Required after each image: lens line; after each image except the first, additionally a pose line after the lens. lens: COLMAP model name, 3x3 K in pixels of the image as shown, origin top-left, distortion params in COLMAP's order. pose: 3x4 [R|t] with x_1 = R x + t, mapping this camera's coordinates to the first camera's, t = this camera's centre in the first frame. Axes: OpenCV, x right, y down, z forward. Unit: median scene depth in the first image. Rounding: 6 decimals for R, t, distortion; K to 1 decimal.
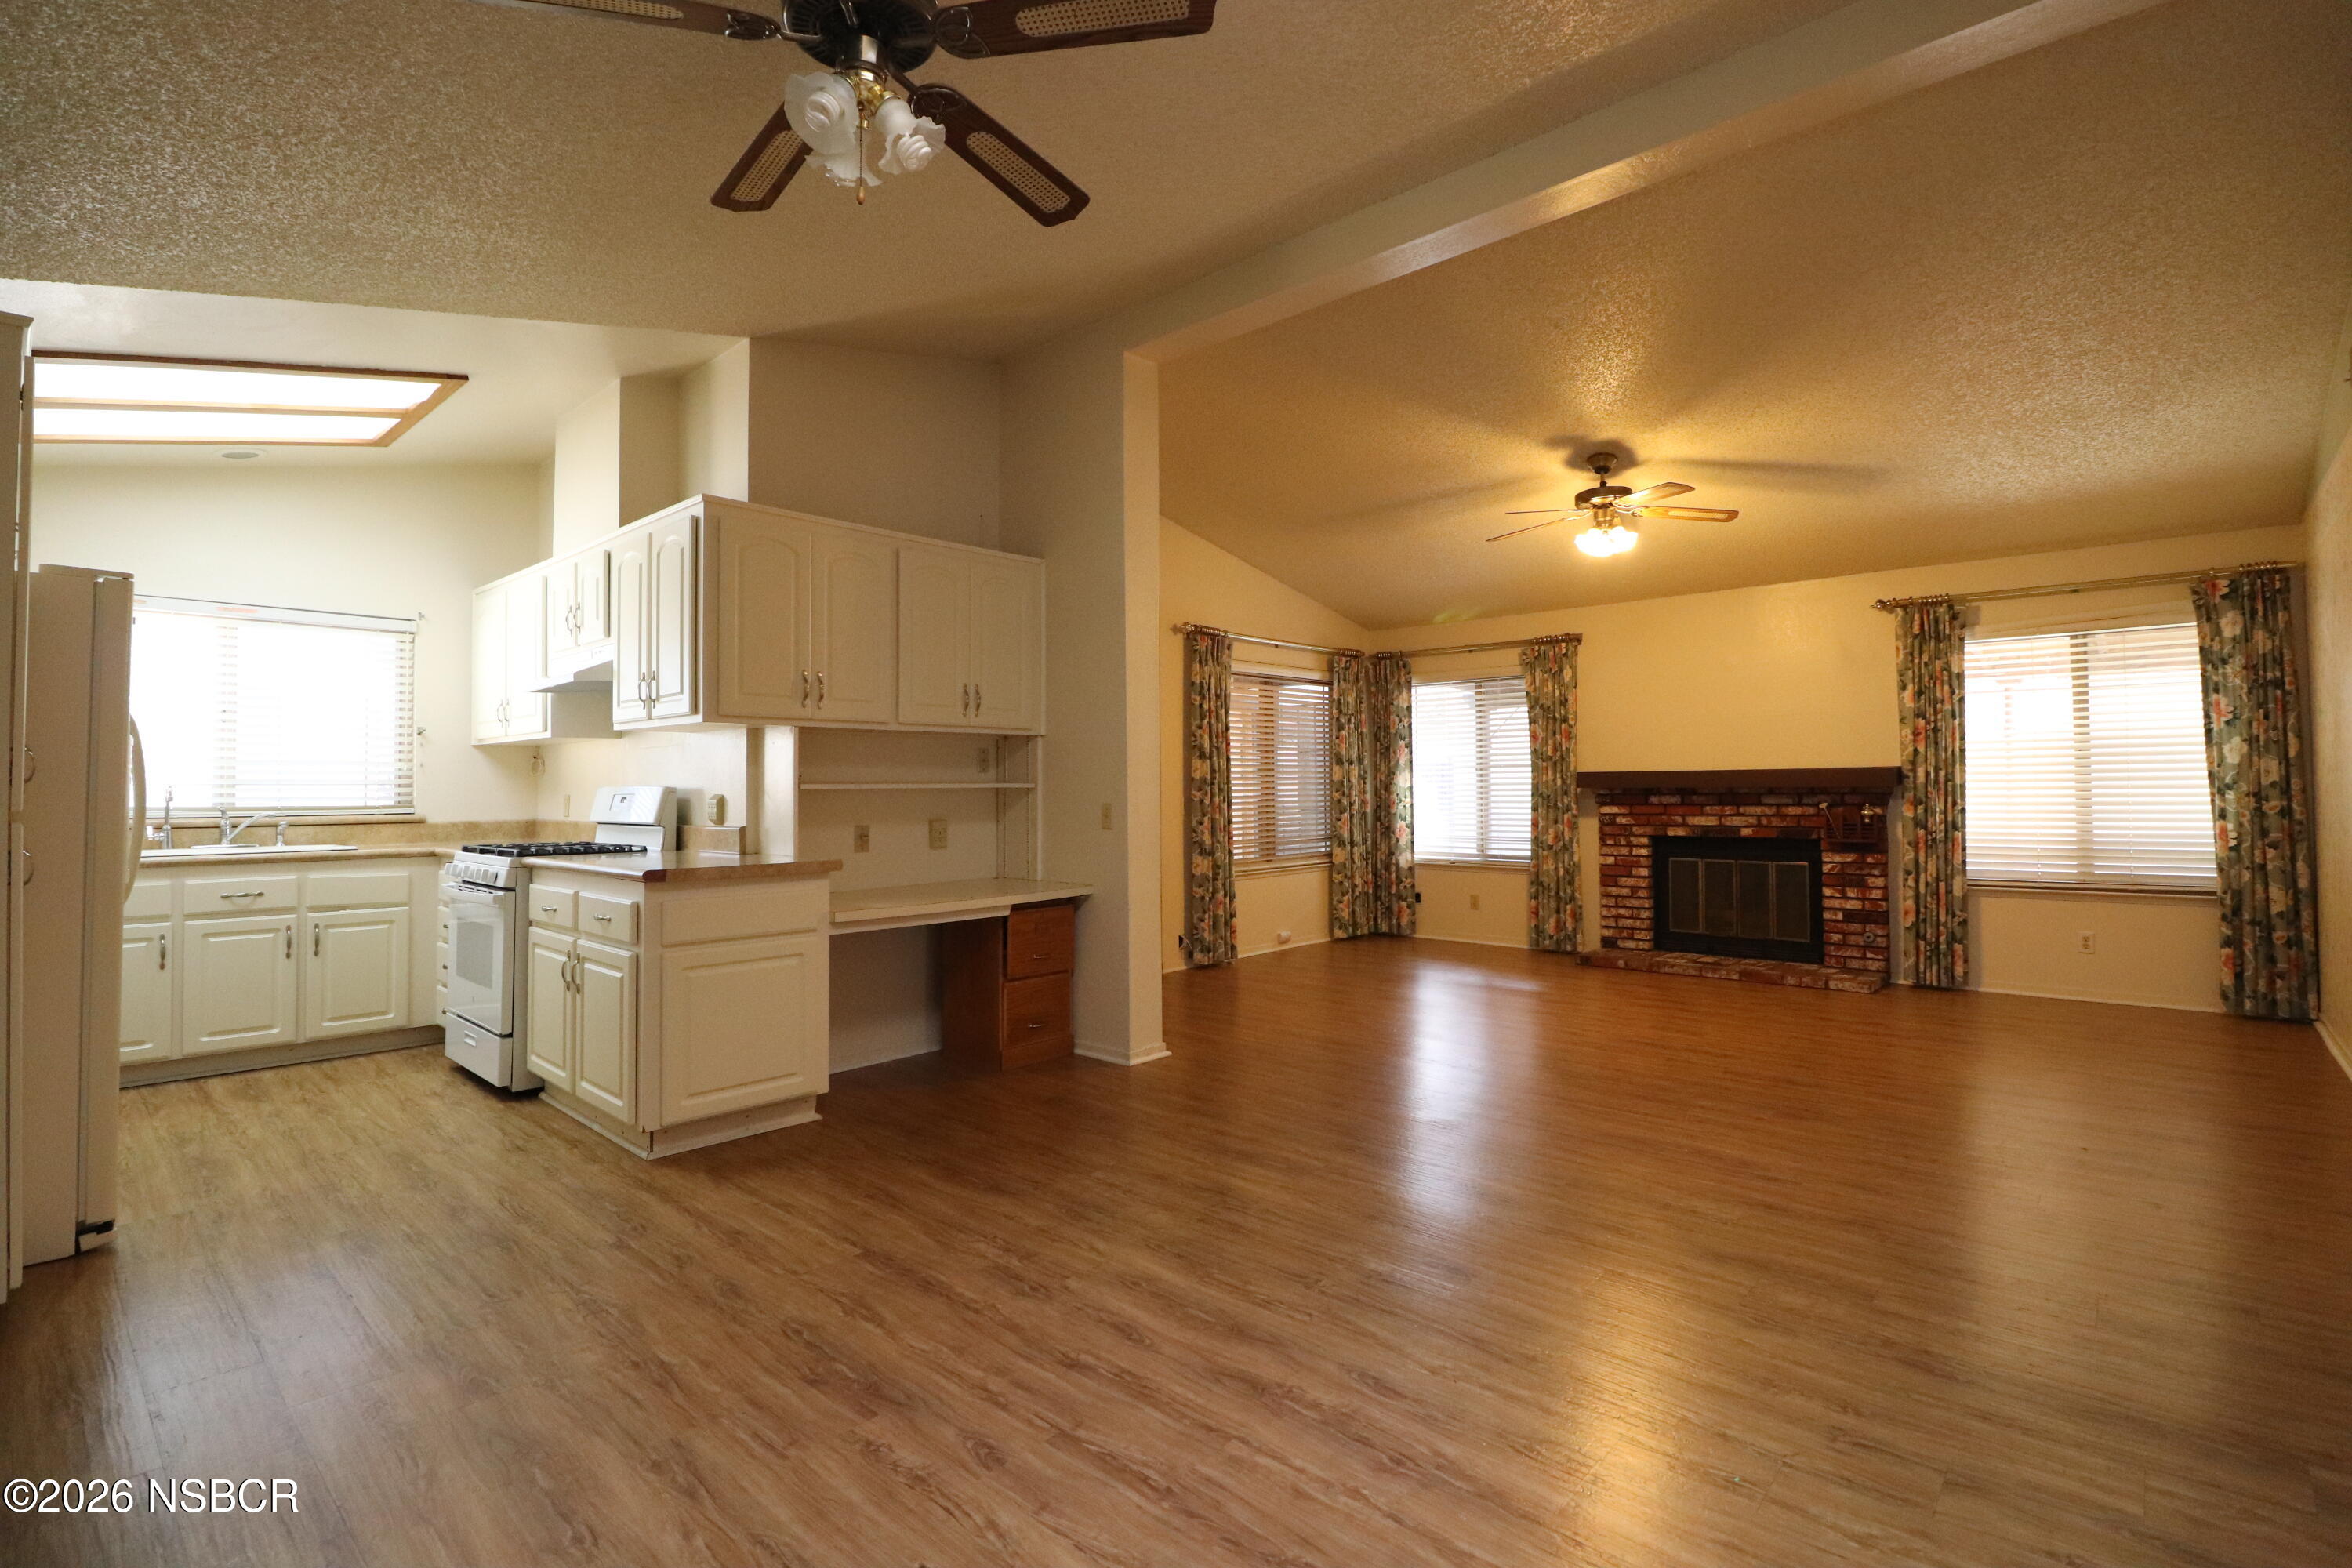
lens RADIAL K [[1084.3, 0, 1162.5], [0, 1084.3, 763.5], [0, 0, 1]] dist [-0.015039, -0.000191]
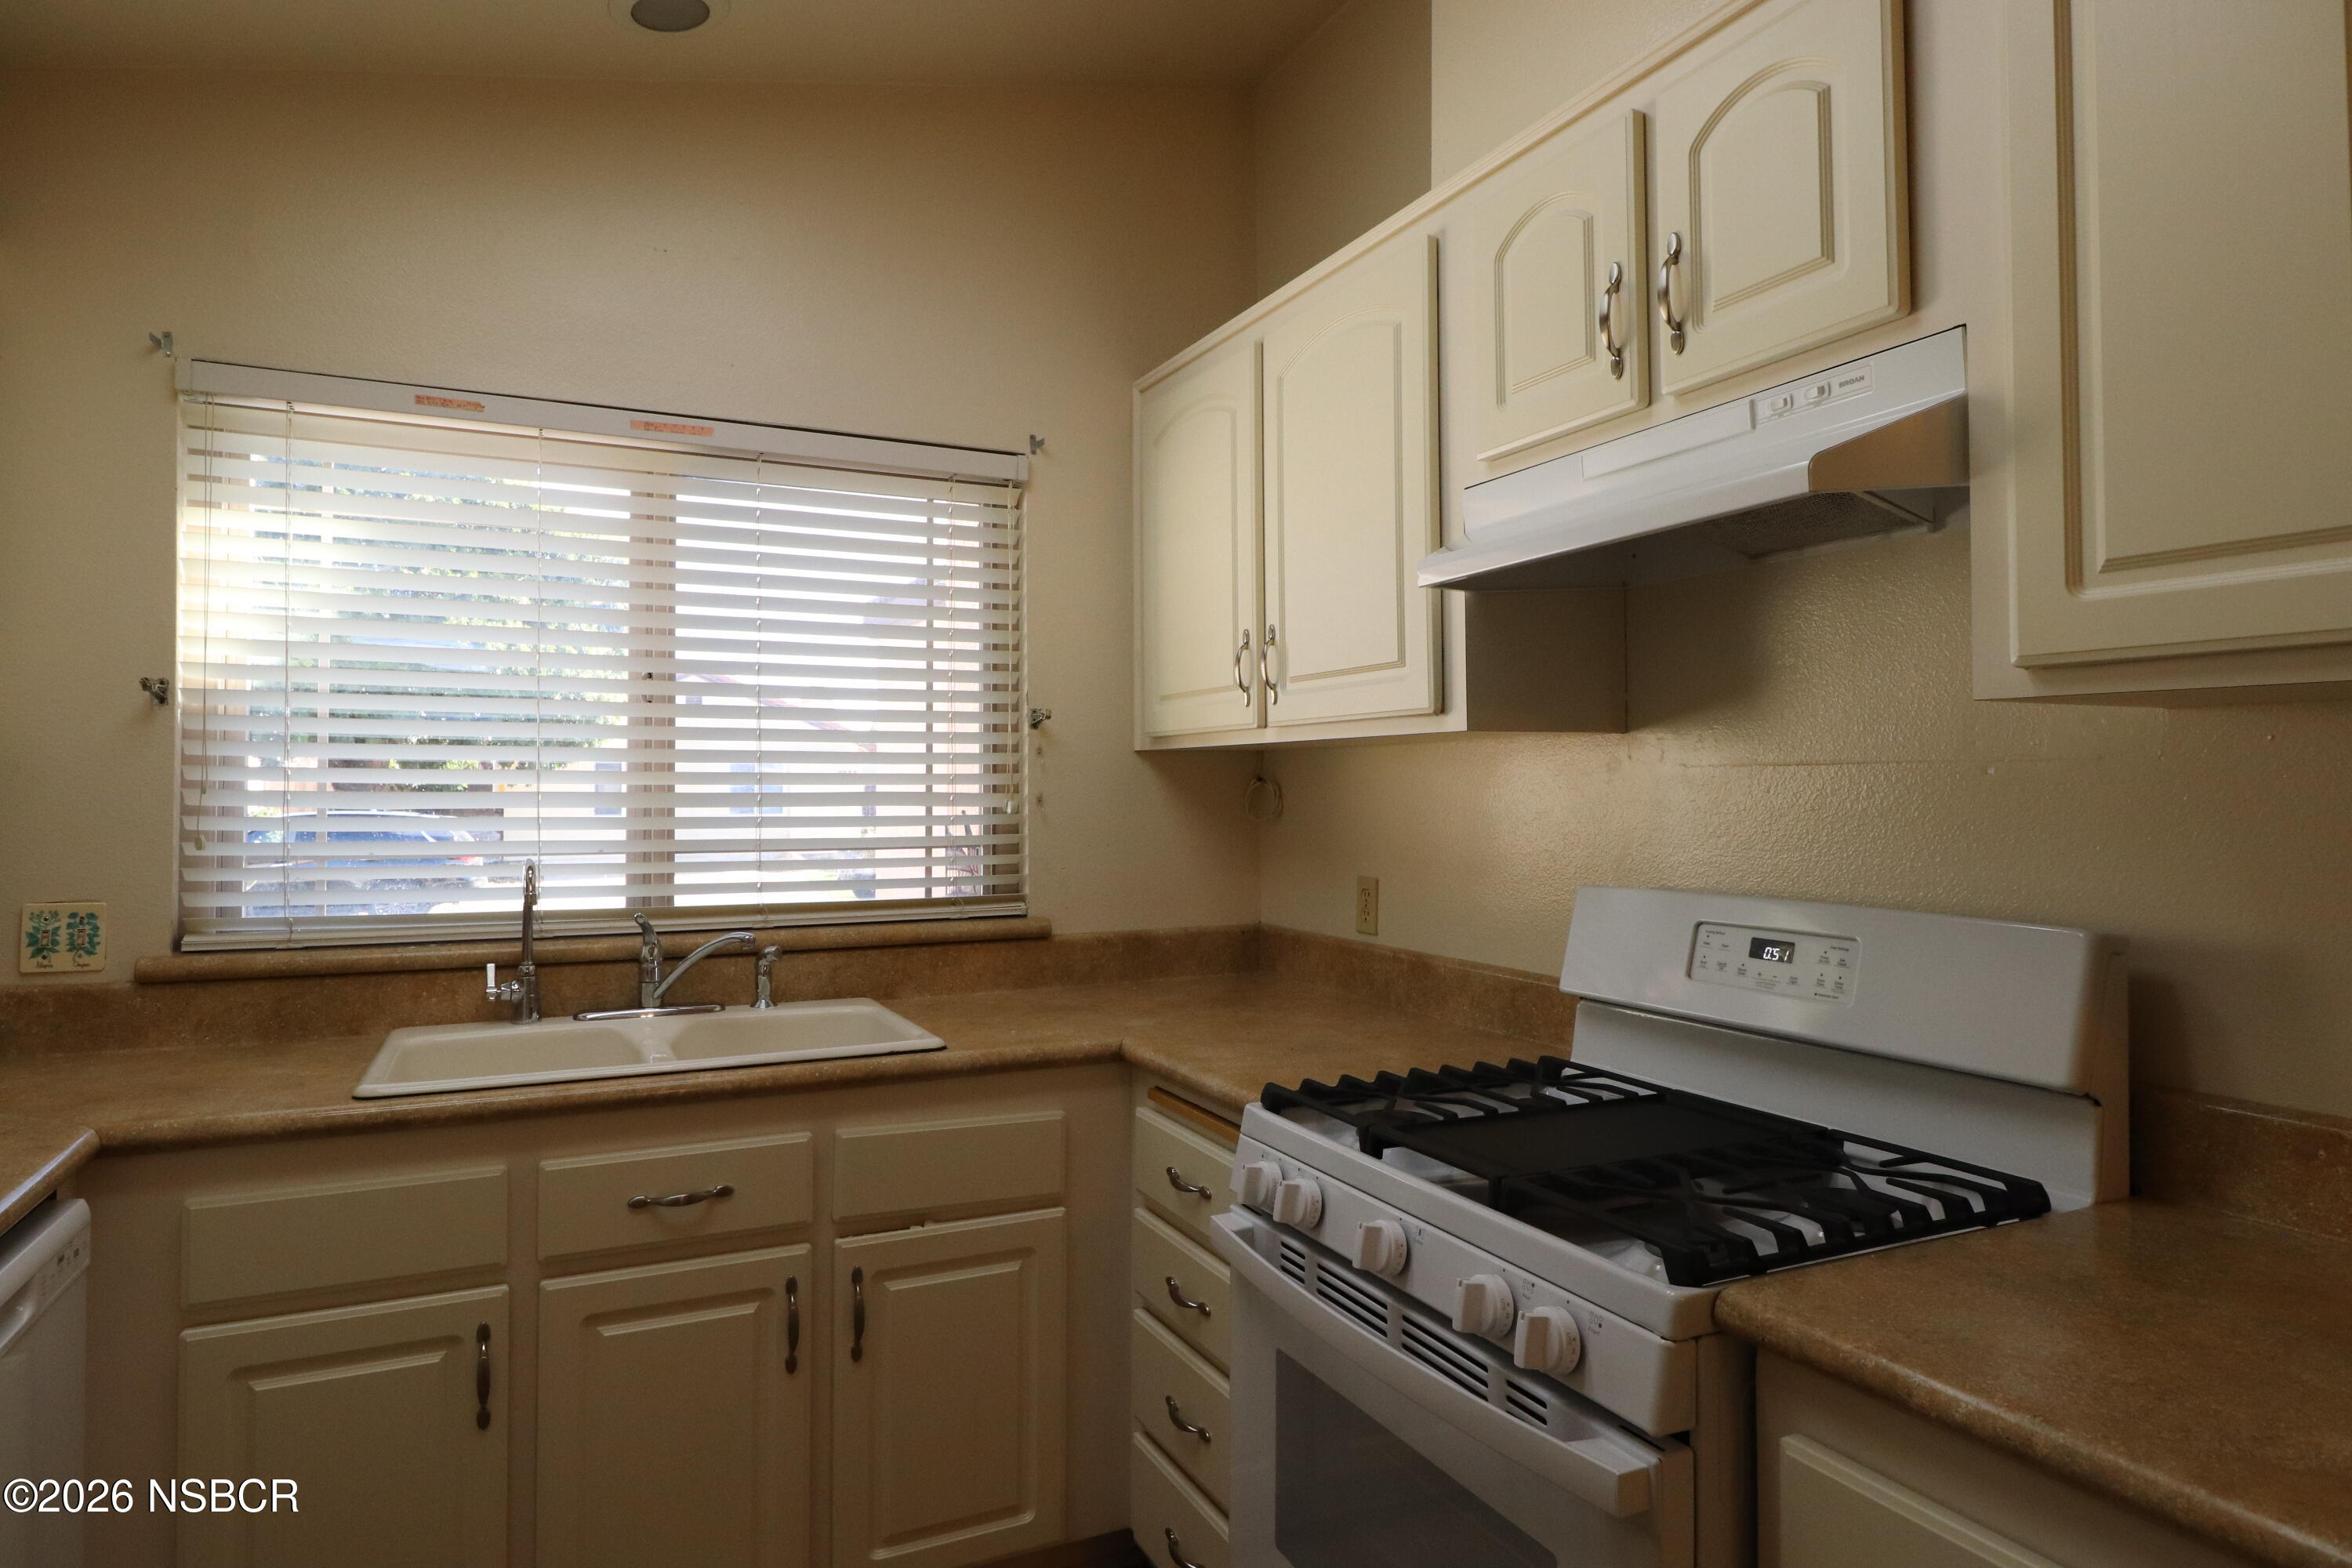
lens RADIAL K [[1360.0, 0, 1181.3], [0, 1360.0, 790.0], [0, 0, 1]] dist [-0.004262, -0.000393]
pose [[0.931893, 0.009300, -0.362614, -0.500328], [-0.002549, 0.999814, 0.019091, -0.014237], [0.362724, -0.016867, 0.931744, 0.592946]]
